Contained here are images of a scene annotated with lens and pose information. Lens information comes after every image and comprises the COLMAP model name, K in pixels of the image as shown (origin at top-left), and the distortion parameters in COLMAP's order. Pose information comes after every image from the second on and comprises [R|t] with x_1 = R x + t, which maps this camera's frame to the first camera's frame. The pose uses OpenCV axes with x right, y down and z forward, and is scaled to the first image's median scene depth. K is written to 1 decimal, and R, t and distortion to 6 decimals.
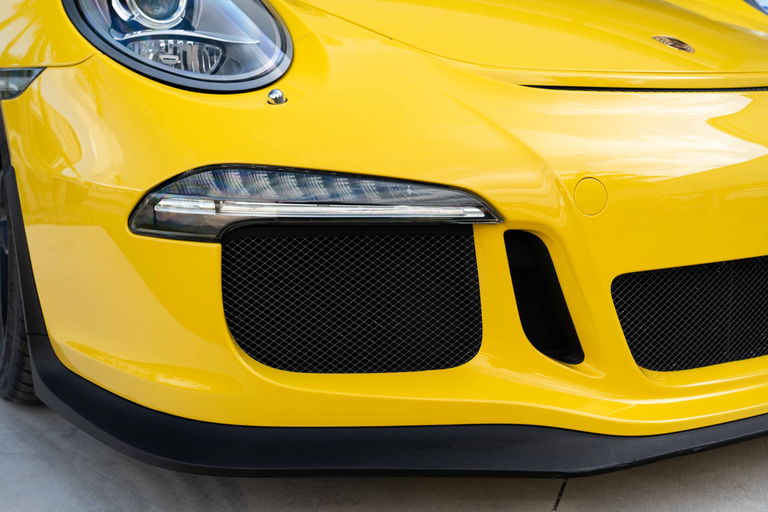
lens RADIAL K [[911.8, 0, 386.4], [0, 911.8, 254.5], [0, 0, 1]] dist [0.015104, 0.000000]
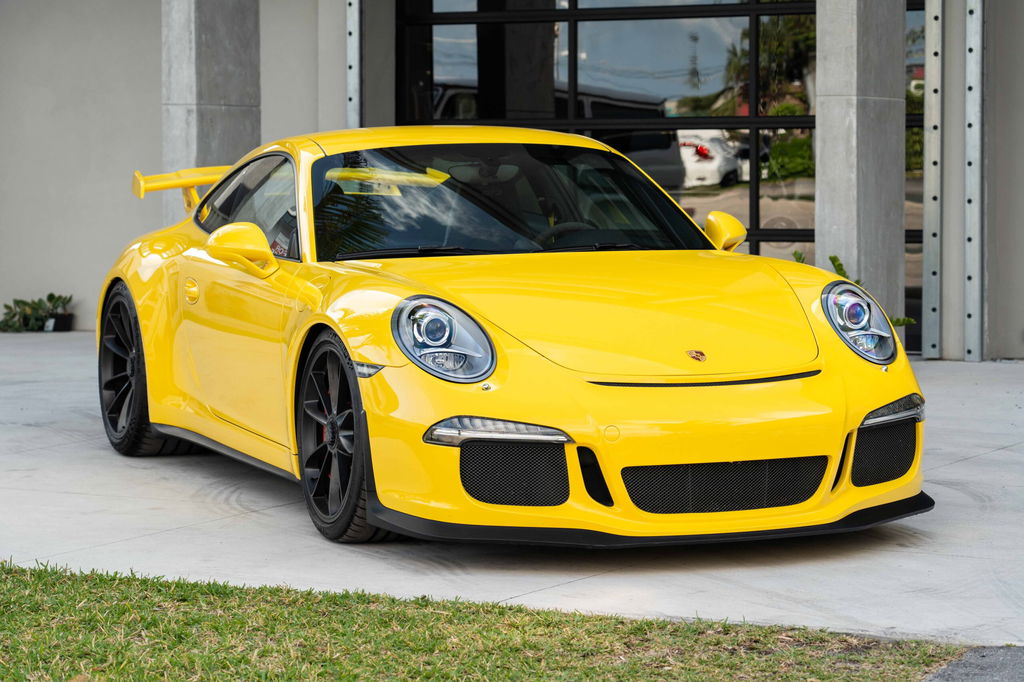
lens RADIAL K [[2878.7, 0, 513.9], [0, 2878.7, 341.8], [0, 0, 1]] dist [0.177163, 0.000000]
pose [[0.985824, 0.026972, -0.165599, 1.195327], [-0.040259, 0.996186, -0.077415, 0.288264], [0.162880, 0.082984, 0.983150, -6.397324]]
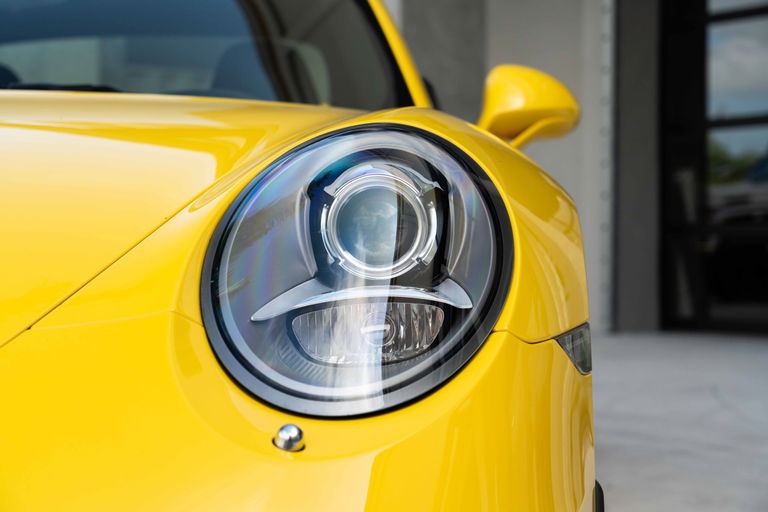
lens RADIAL K [[1566.1, 0, 384.5], [0, 1566.1, 255.6], [0, 0, 1]] dist [-0.075739, 0.000000]
pose [[0.835524, 0.025602, -0.548857, 1.485829], [-0.097426, 0.989989, -0.102132, -0.316141], [0.540747, 0.138806, 0.829654, 0.794101]]
